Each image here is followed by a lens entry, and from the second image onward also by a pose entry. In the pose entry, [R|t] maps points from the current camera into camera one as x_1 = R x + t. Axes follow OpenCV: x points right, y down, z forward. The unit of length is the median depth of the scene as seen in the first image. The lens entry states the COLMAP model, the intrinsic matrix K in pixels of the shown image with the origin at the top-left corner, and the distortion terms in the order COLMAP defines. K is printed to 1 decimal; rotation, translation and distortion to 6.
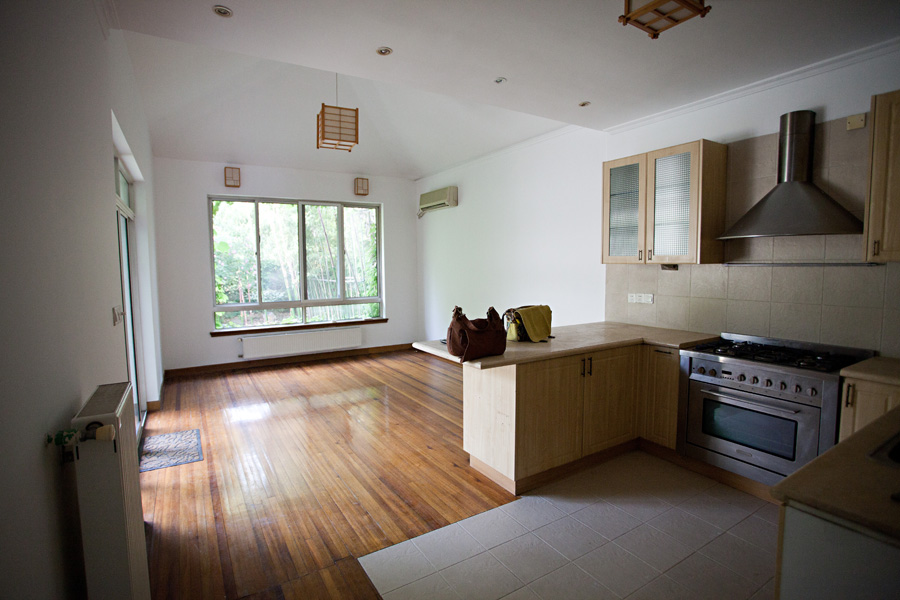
lens RADIAL K [[443.1, 0, 442.0], [0, 443.1, 298.2], [0, 0, 1]] dist [-0.043683, 0.010862]
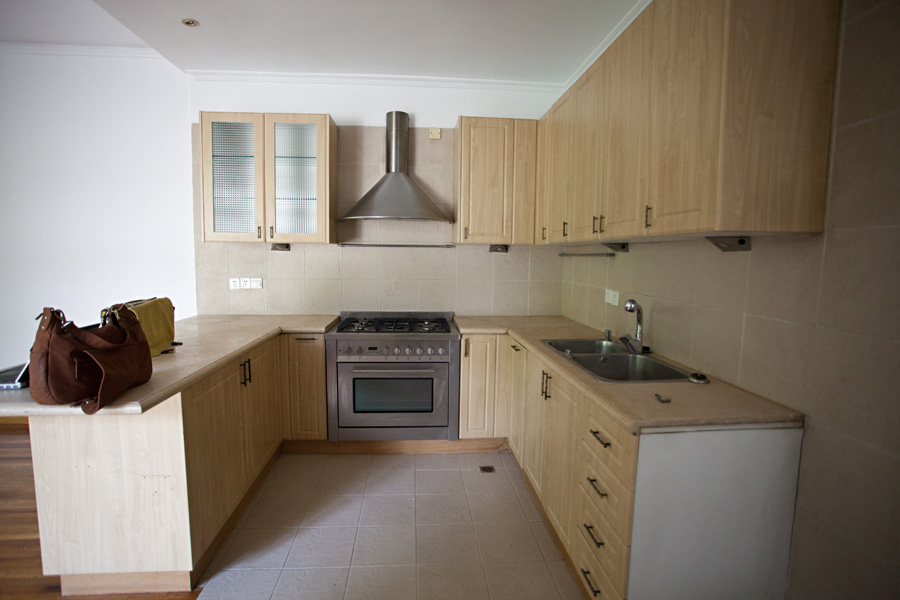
lens RADIAL K [[443.1, 0, 448.1], [0, 443.1, 297.2], [0, 0, 1]] dist [-0.043683, 0.010862]
pose [[0.450911, -0.070605, 0.889772, -0.186836], [0.053233, 0.997219, 0.052154, 0.004394], [-0.890980, 0.023848, 0.453416, 0.347361]]
